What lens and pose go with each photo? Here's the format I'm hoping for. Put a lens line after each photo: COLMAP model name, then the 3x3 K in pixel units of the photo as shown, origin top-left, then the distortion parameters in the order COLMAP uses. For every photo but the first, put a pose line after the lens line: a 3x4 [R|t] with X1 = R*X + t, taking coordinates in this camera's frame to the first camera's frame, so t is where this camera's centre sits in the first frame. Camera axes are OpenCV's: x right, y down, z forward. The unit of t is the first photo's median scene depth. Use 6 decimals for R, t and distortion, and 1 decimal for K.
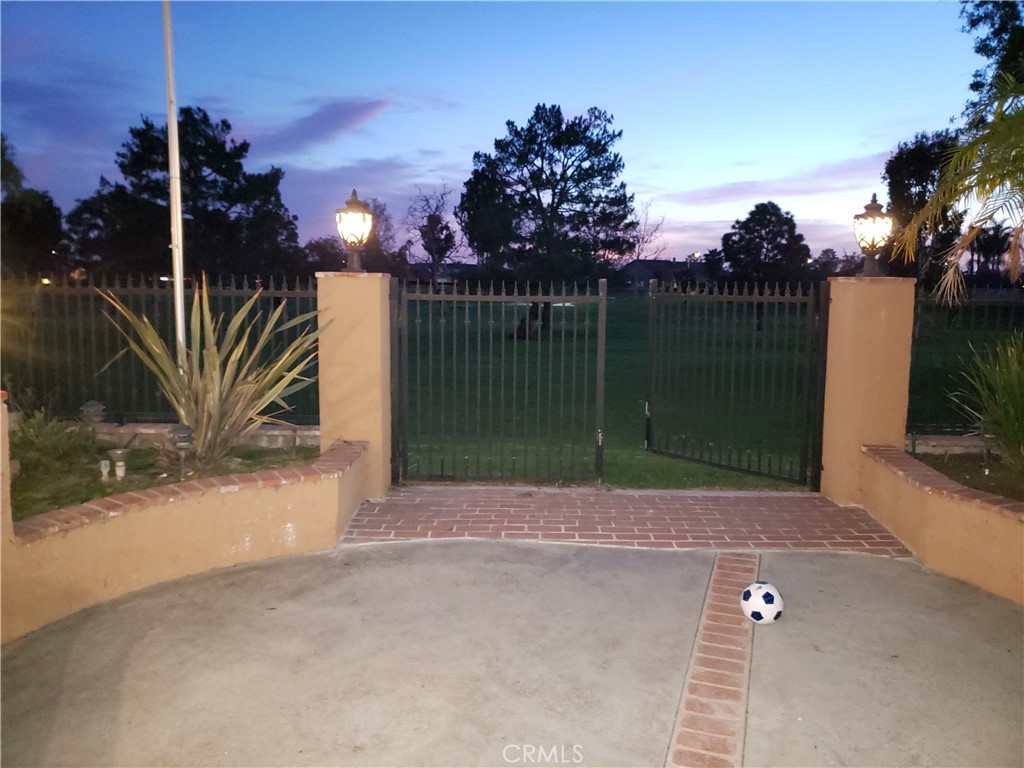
lens RADIAL K [[792.5, 0, 507.5], [0, 792.5, 389.1], [0, 0, 1]] dist [0.027437, -0.032770]
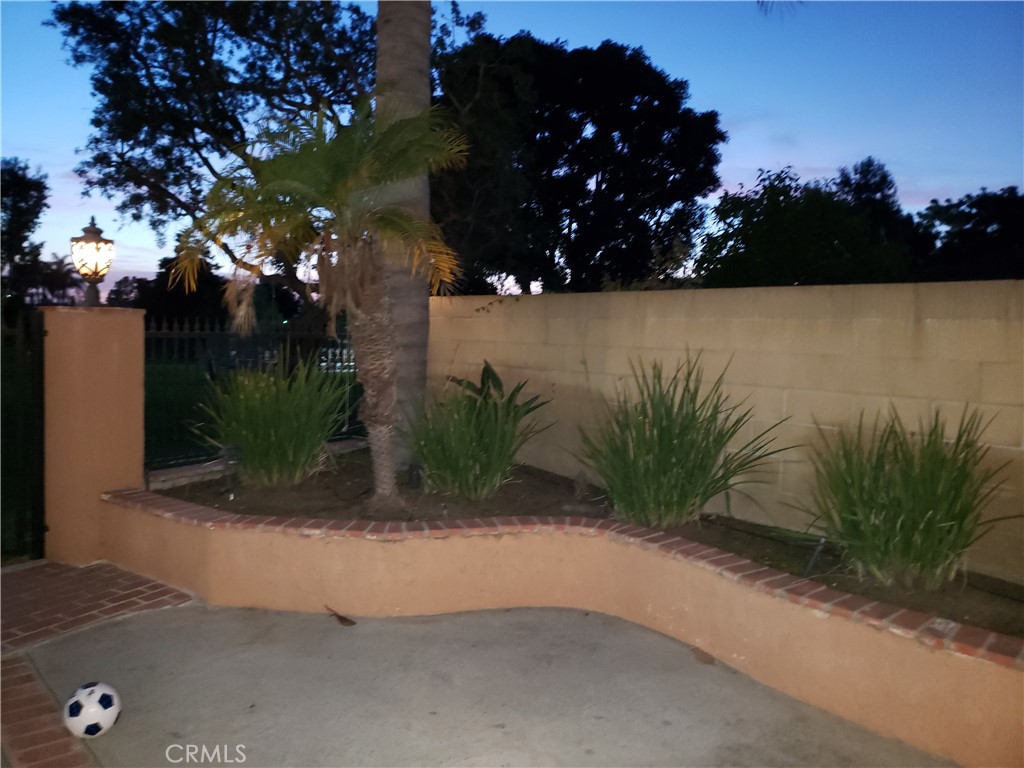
lens RADIAL K [[792.5, 0, 509.8], [0, 792.5, 376.6], [0, 0, 1]] dist [0.027437, -0.032770]
pose [[0.489665, -0.052012, 0.870358, -0.105845], [0.100729, 0.994910, 0.002785, -0.016876], [-0.866072, 0.086307, 0.492412, 0.148744]]
